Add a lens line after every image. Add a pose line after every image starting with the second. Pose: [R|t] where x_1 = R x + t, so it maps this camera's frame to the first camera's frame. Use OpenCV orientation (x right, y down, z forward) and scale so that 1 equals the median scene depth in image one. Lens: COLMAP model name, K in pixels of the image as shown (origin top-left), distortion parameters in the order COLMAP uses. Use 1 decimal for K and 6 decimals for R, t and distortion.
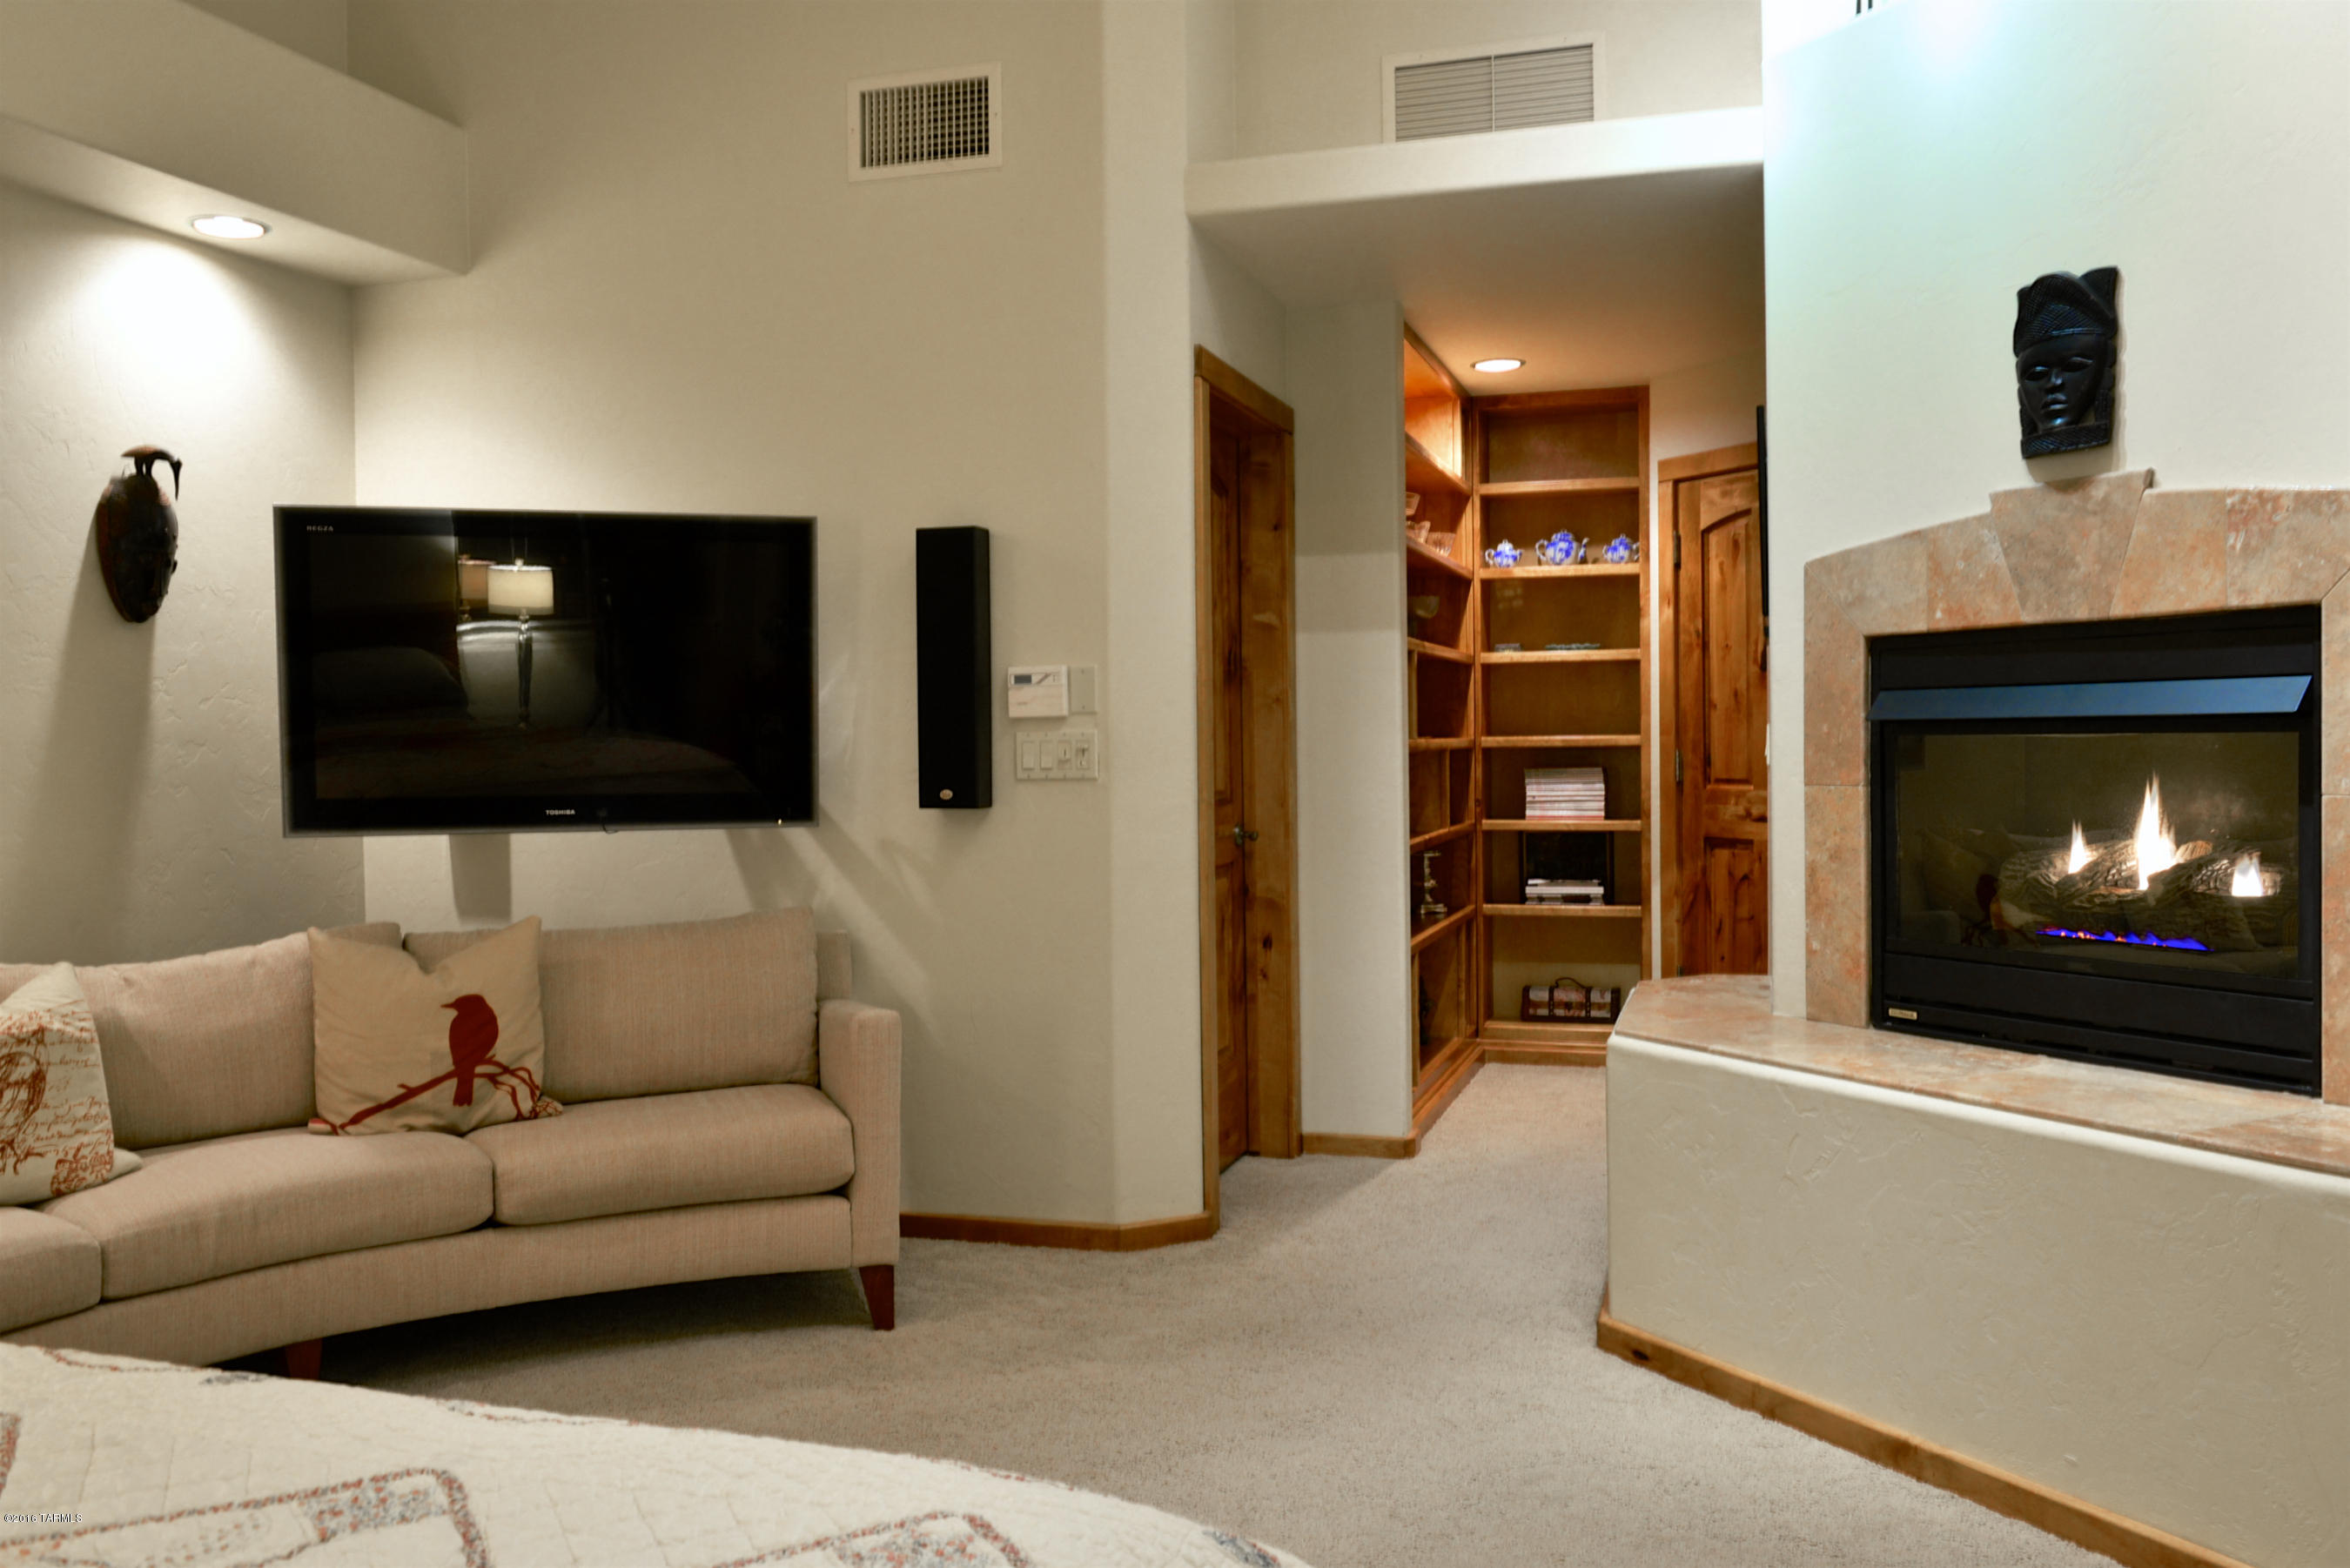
lens RADIAL K [[1947.9, 0, 1183.6], [0, 1947.9, 780.1], [0, 0, 1]] dist [-0.017940, -0.005915]
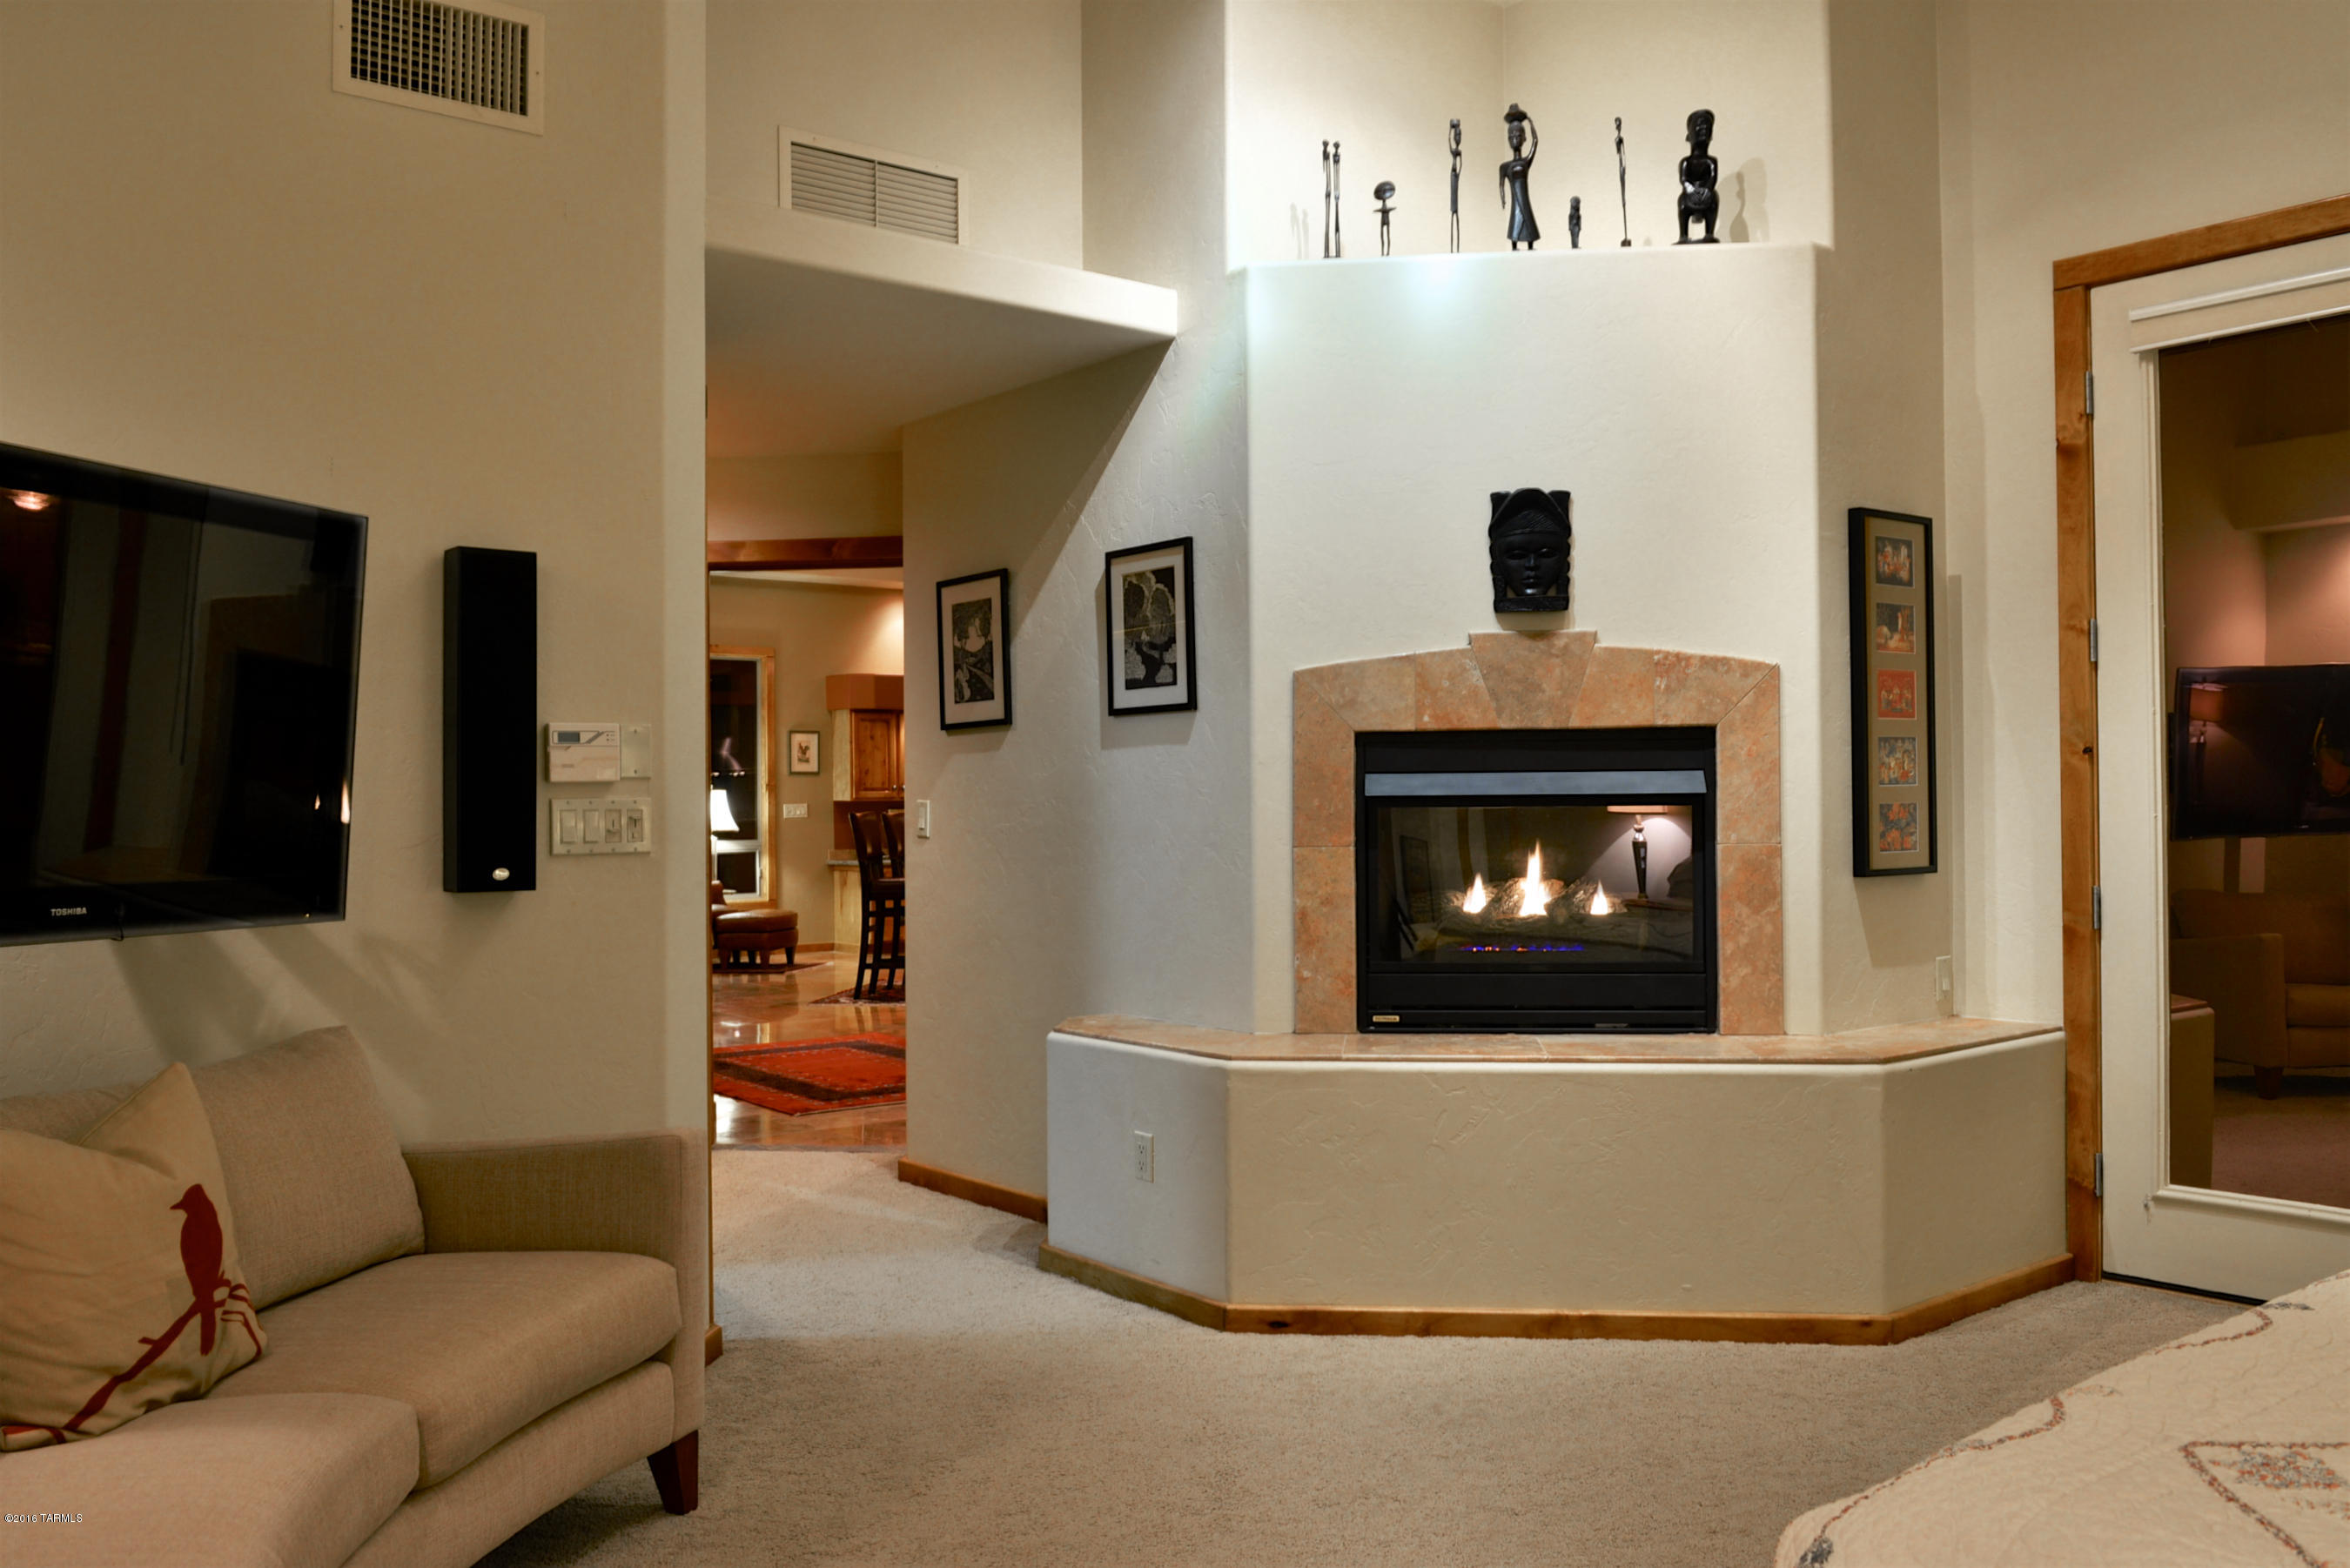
lens RADIAL K [[1947.9, 0, 1183.6], [0, 1947.9, 780.1], [0, 0, 1]] dist [-0.017940, -0.005915]
pose [[0.543080, 0.019713, 0.839450, -0.834836], [0.018635, 0.999195, -0.035520, 0.002867], [-0.839474, 0.034933, 0.542275, 0.401941]]
